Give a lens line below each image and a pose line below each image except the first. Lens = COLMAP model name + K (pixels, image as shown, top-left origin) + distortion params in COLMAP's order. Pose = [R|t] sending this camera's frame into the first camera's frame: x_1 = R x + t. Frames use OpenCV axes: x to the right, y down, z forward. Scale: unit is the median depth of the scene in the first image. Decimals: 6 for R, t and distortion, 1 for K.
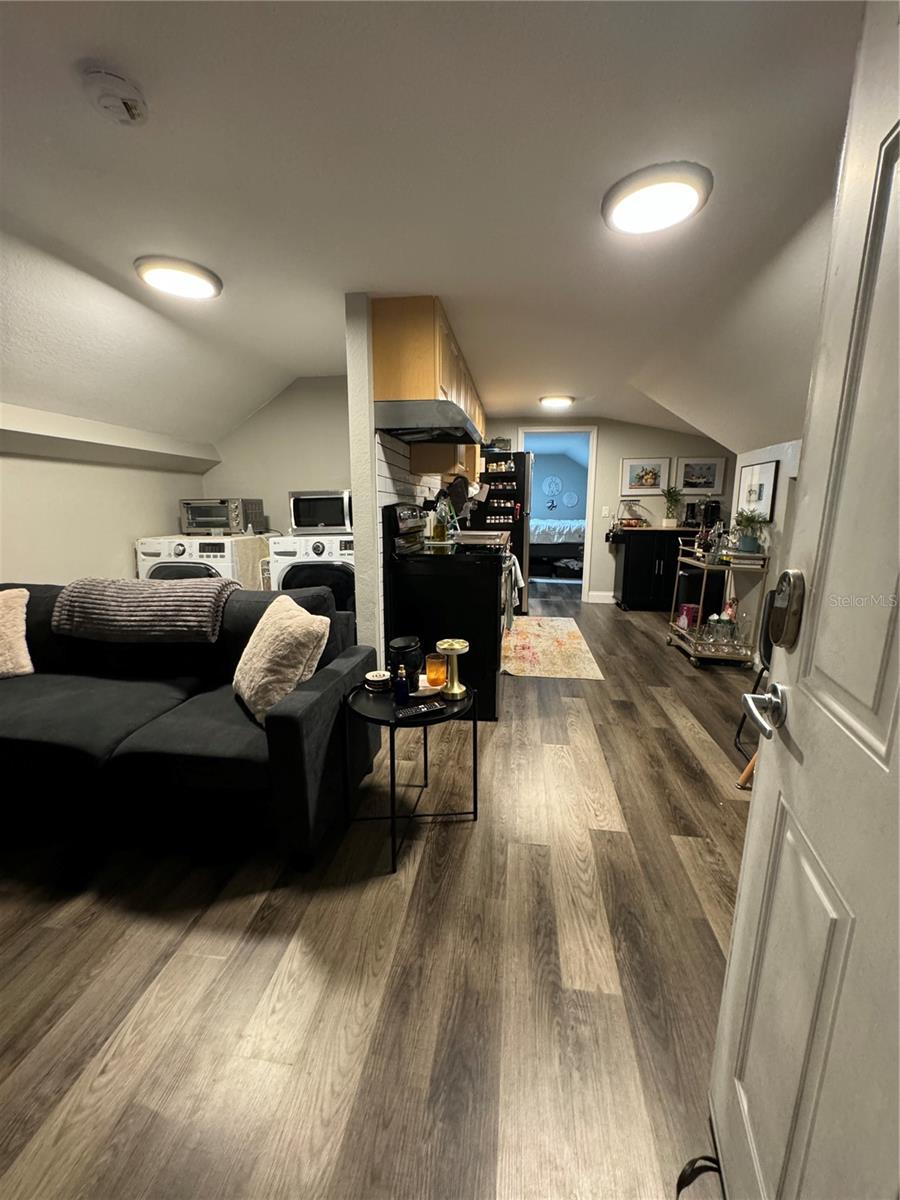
lens RADIAL K [[477.9, 0, 451.5], [0, 477.9, 598.5], [0, 0, 1]] dist [-0.001217, -0.000013]
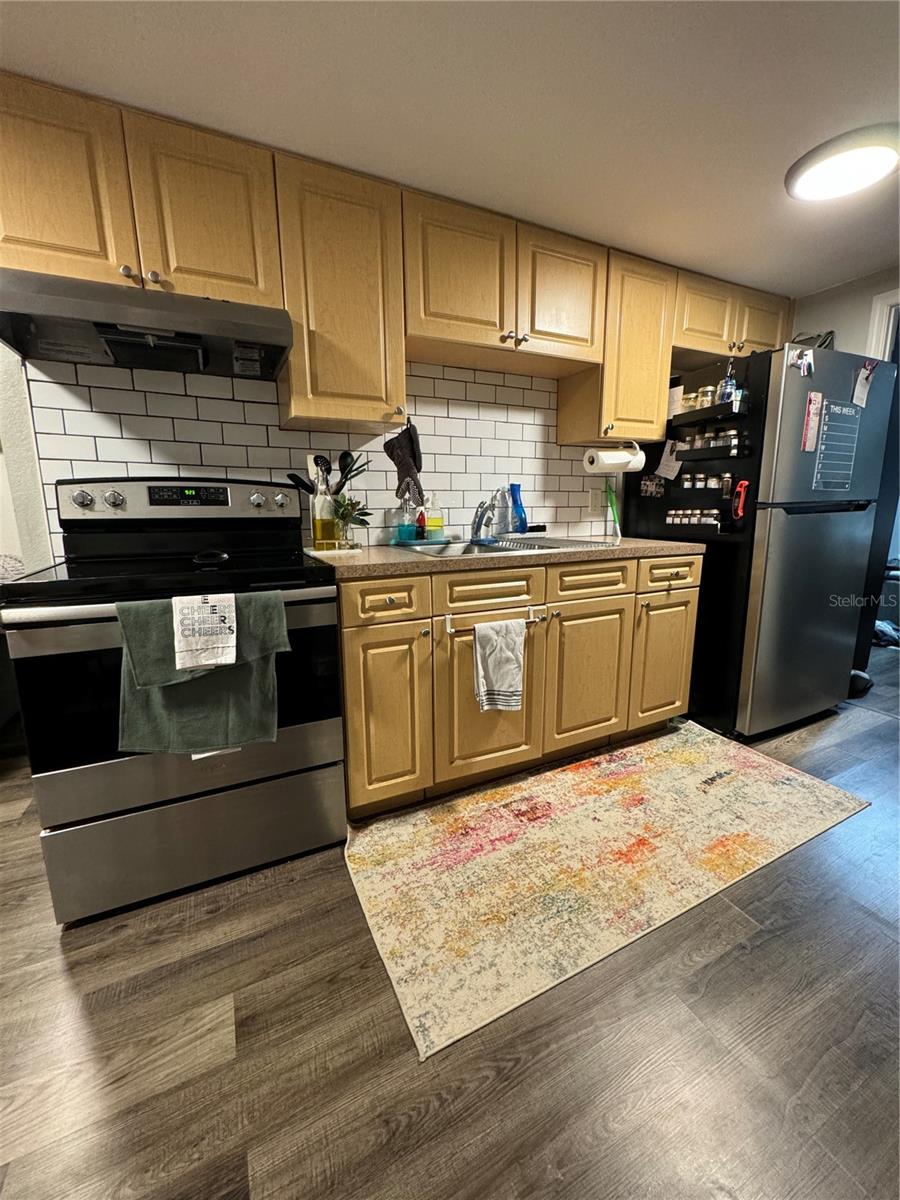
lens RADIAL K [[477.9, 0, 451.5], [0, 477.9, 598.5], [0, 0, 1]] dist [-0.001217, -0.000013]
pose [[0.560814, 0.156538, -0.813009, 0.536242], [-0.154663, 0.984486, 0.082868, -0.137888], [0.813368, 0.079269, 0.576324, 0.843493]]
